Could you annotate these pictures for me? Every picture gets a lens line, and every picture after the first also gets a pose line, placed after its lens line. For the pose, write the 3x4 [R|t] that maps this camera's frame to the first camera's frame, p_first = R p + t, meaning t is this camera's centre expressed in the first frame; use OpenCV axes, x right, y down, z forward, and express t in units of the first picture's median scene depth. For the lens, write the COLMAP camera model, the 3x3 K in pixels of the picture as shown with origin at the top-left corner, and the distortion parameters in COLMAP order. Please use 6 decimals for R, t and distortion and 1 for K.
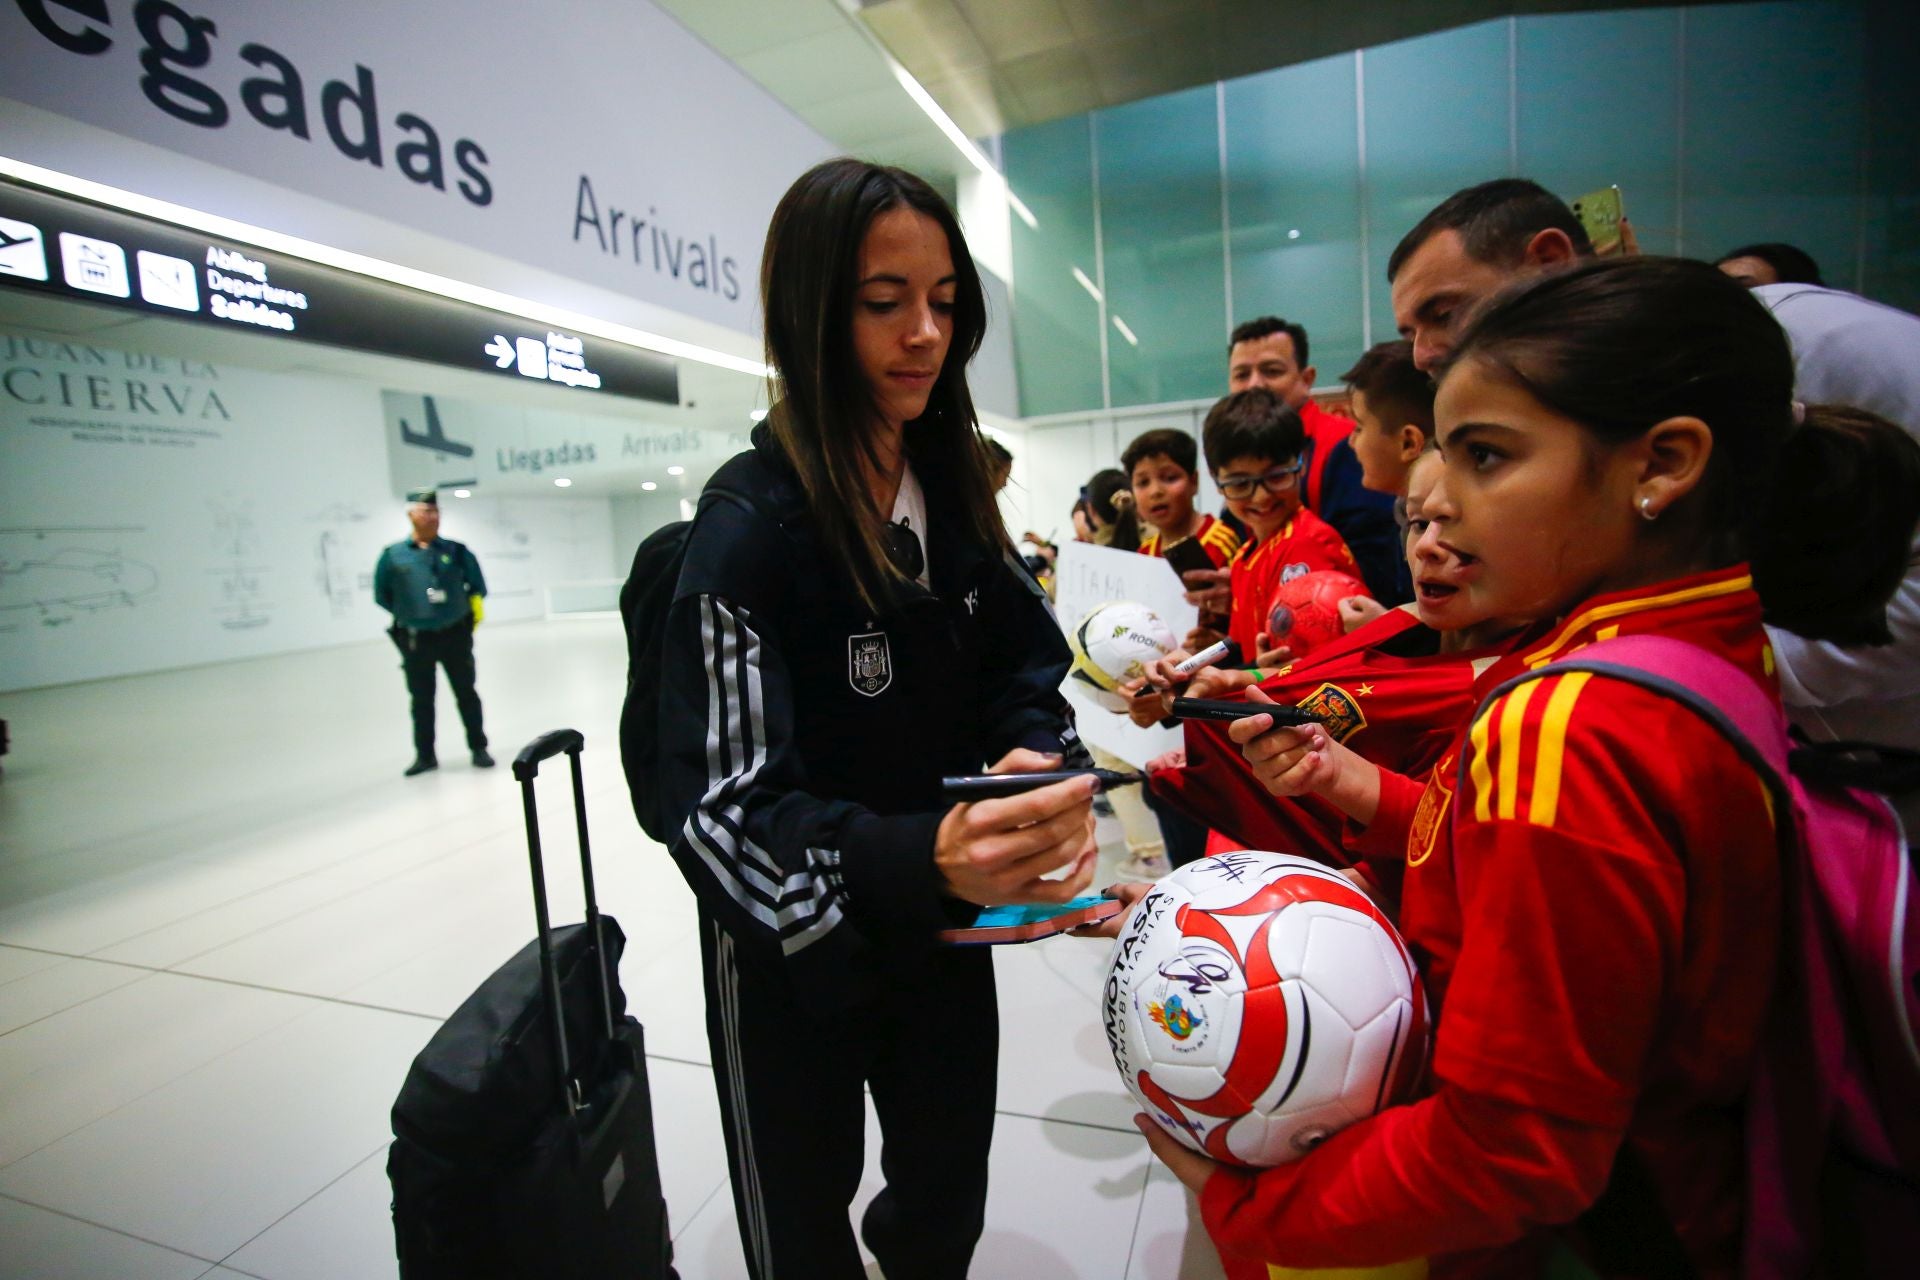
lens RADIAL K [[916.1, 0, 960.0], [0, 916.1, 640.0], [0, 0, 1]] dist [-0.054342, 0.022378]
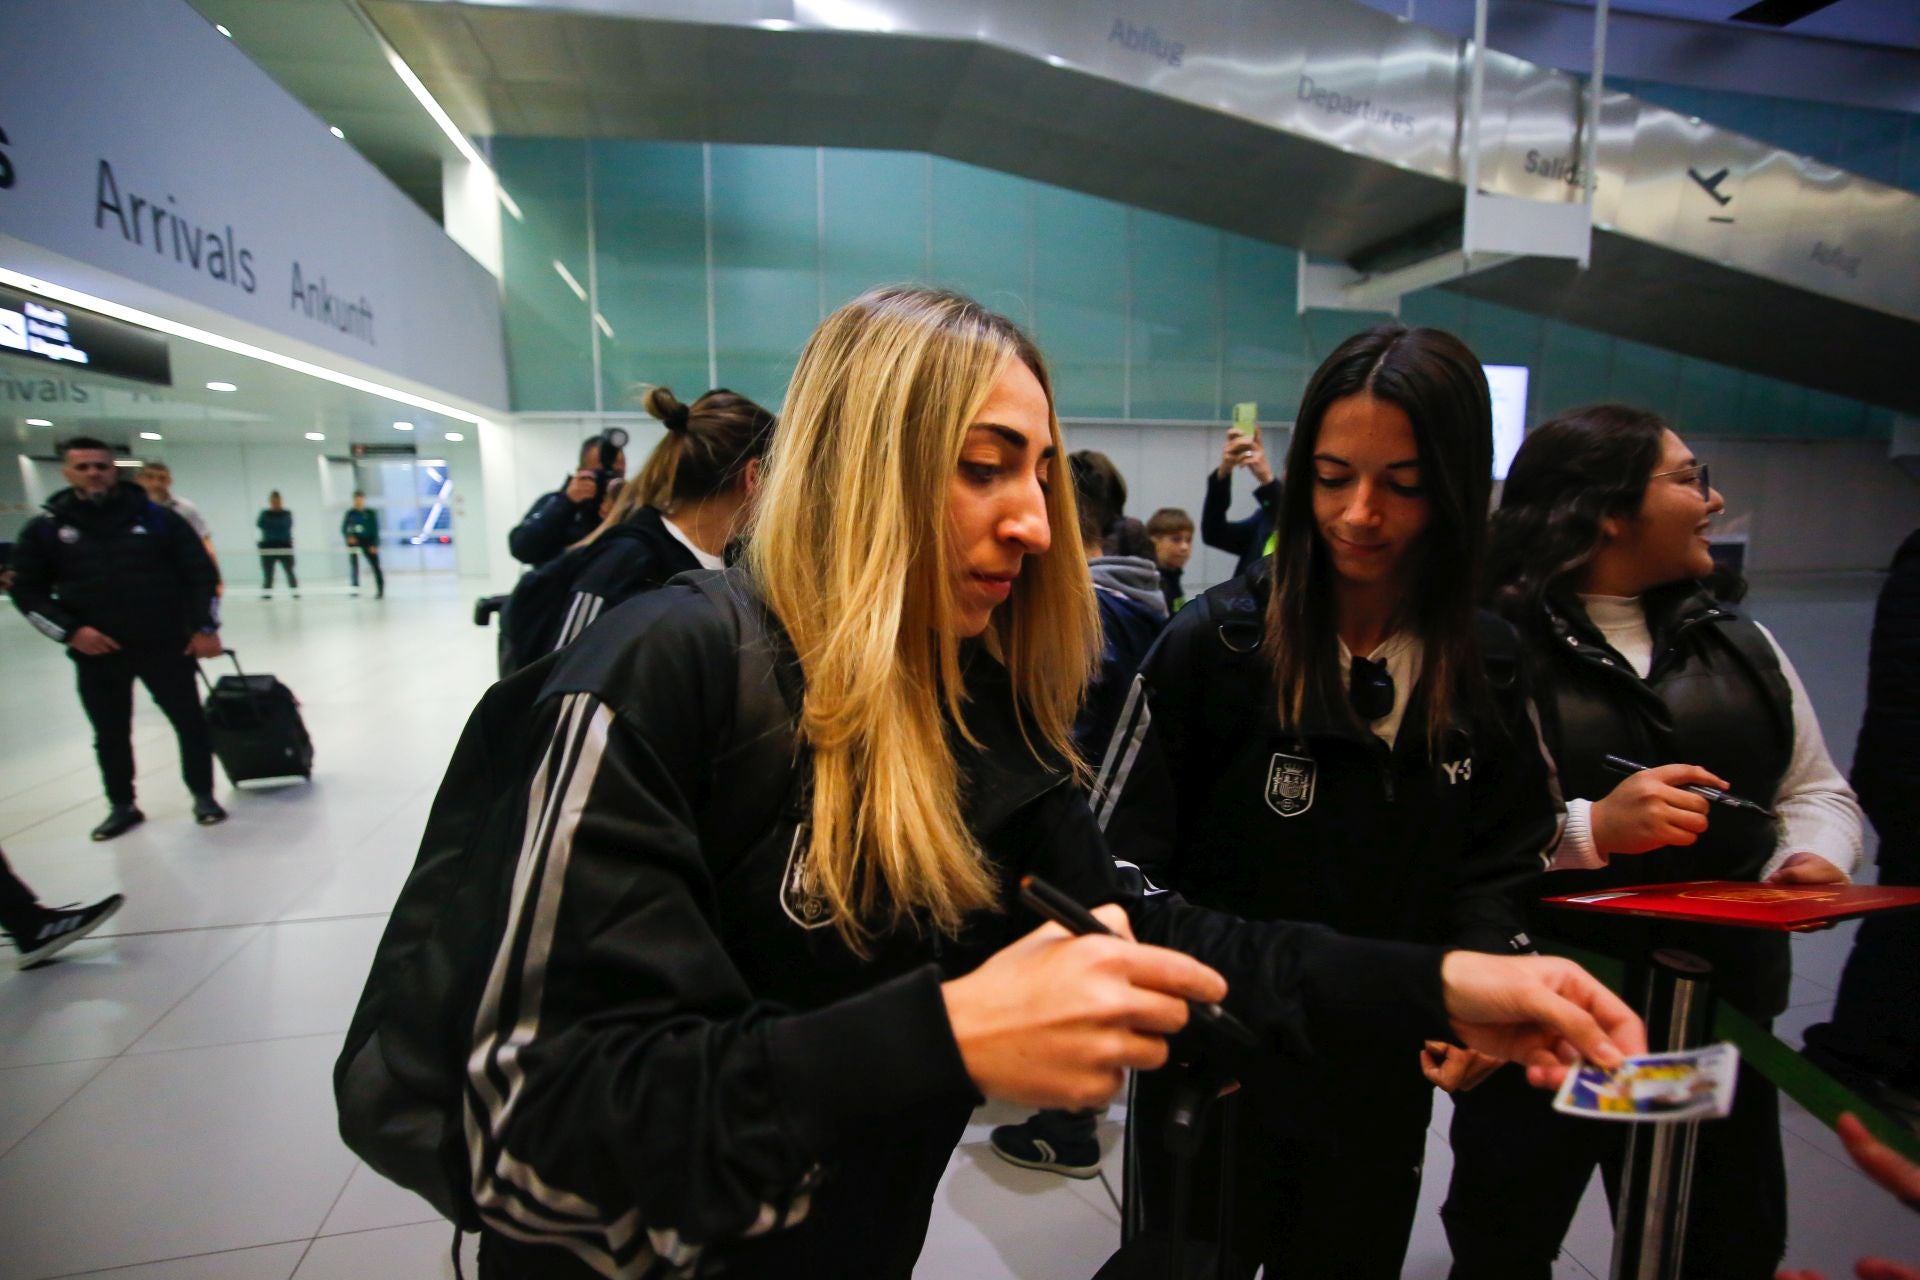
lens RADIAL K [[923.1, 0, 945.2], [0, 923.1, 613.3], [0, 0, 1]] dist [0.000876, 0.000159]
pose [[0.850253, -0.001883, 0.526372, -0.151212], [0.010627, 0.999851, -0.013589, 0.005812], [-0.526268, 0.017148, 0.850146, -0.312562]]
